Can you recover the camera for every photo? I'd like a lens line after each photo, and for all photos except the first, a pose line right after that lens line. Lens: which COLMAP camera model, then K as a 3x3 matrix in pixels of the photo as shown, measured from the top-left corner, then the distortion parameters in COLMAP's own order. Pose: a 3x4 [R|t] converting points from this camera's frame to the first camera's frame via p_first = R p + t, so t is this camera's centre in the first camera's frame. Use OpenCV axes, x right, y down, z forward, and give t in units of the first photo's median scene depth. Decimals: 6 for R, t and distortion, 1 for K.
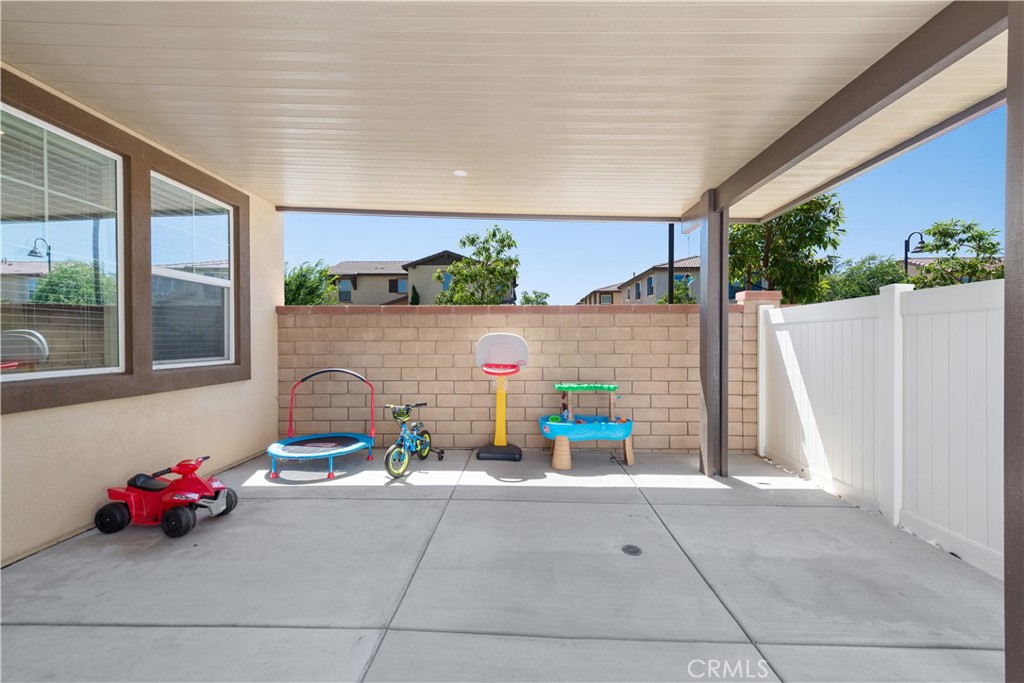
lens RADIAL K [[407.6, 0, 521.4], [0, 407.6, 340.7], [0, 0, 1]] dist [0.014437, -0.003568]
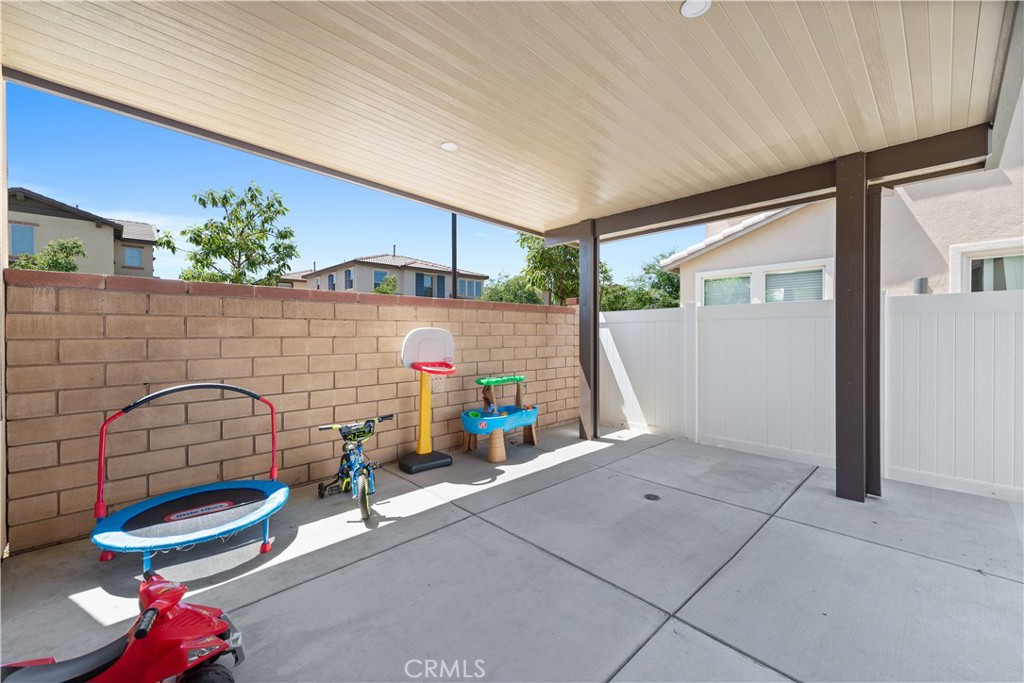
lens RADIAL K [[407.6, 0, 517.2], [0, 407.6, 335.6], [0, 0, 1]] dist [0.014437, -0.003568]
pose [[0.703902, -0.003815, 0.710287, -0.593827], [0.003245, 0.999992, 0.002155, -0.002951], [-0.710289, 0.000788, 0.703909, 0.245169]]
